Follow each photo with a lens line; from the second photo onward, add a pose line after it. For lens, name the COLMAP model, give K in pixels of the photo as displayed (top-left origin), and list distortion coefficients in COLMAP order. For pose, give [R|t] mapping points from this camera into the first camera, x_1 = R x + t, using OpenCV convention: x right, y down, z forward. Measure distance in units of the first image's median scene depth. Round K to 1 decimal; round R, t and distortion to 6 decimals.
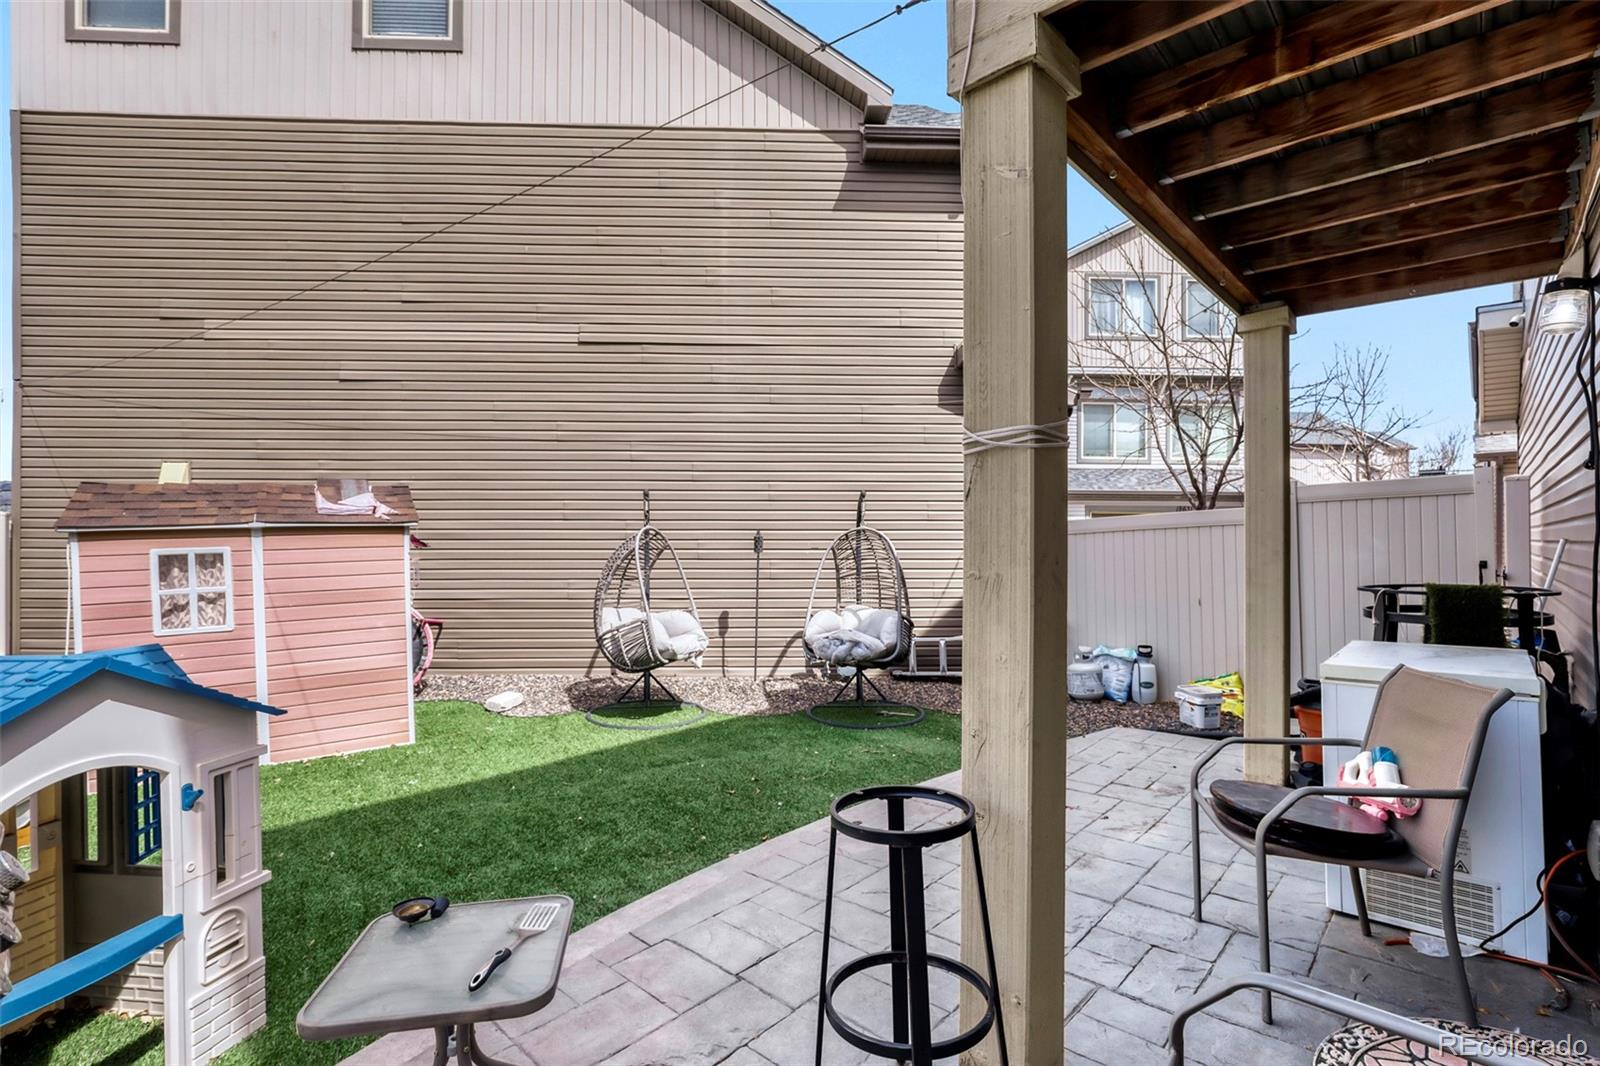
lens RADIAL K [[739.6, 0, 803.6], [0, 739.6, 531.9], [0, 0, 1]] dist [-0.020008, 0.004880]
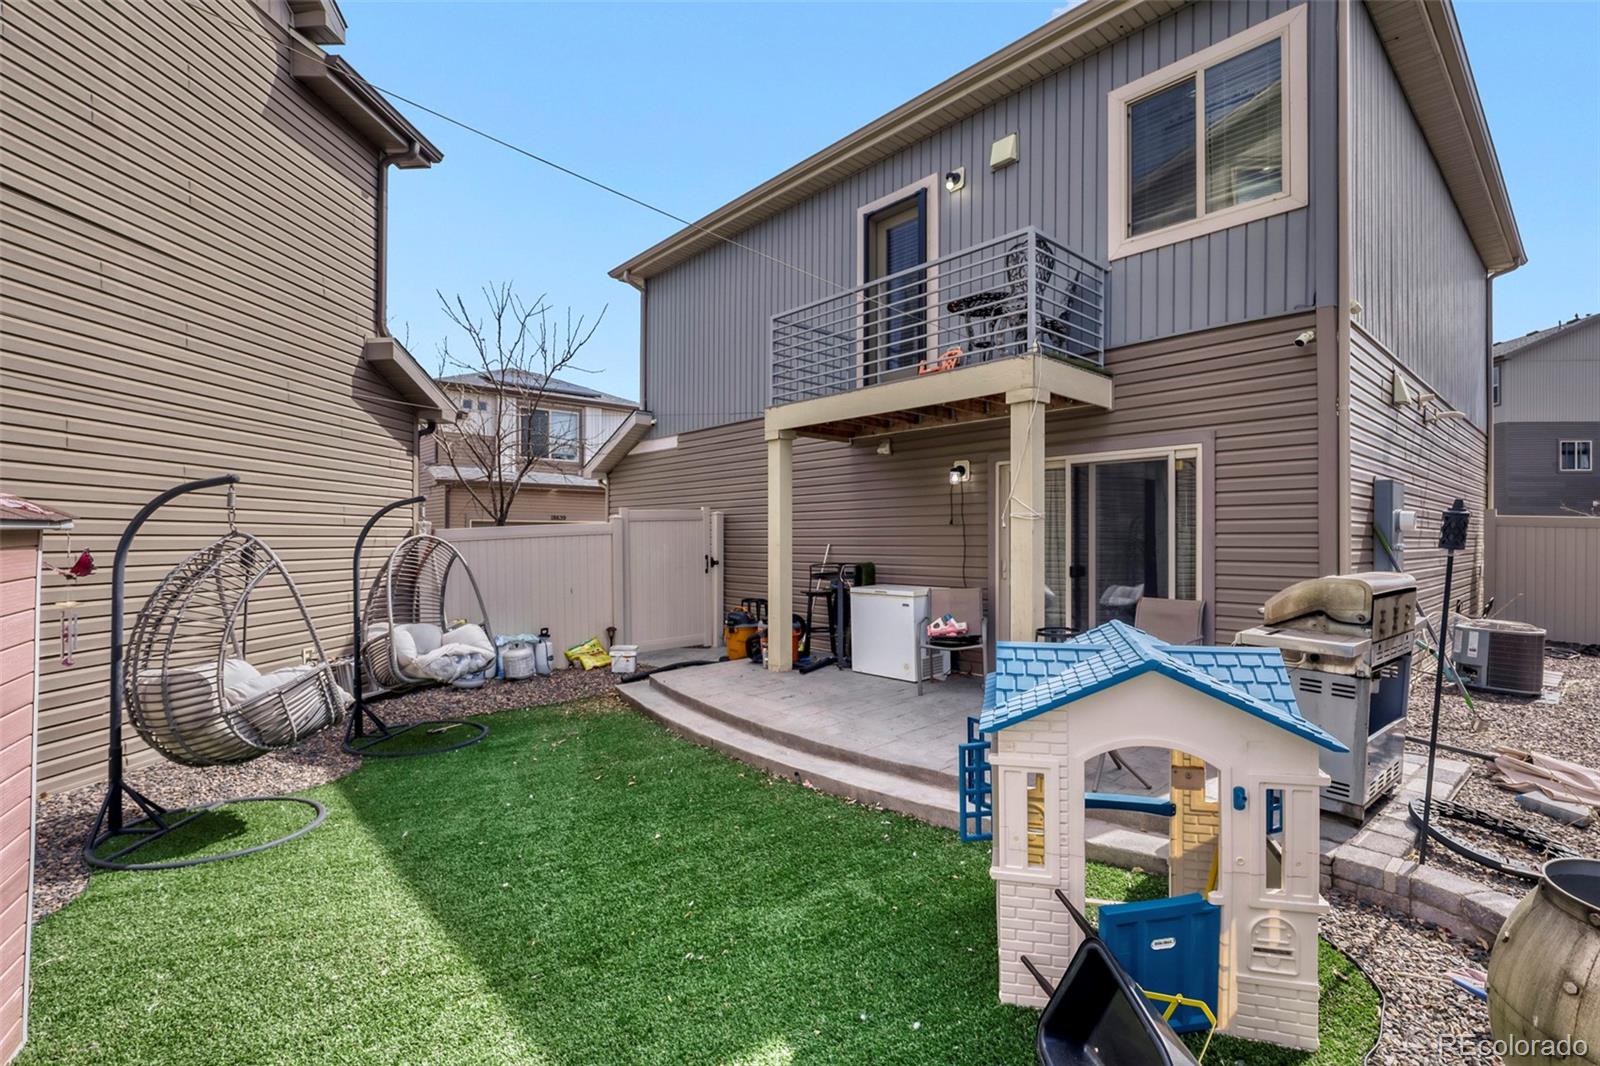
lens RADIAL K [[739.6, 0, 801.6], [0, 739.6, 535.0], [0, 0, 1]] dist [-0.020008, 0.004880]
pose [[0.095451, 0.006303, 0.995414, -0.658393], [-0.008096, 0.999952, -0.005556, -0.003640], [-0.995401, -0.007528, 0.095497, 0.371177]]
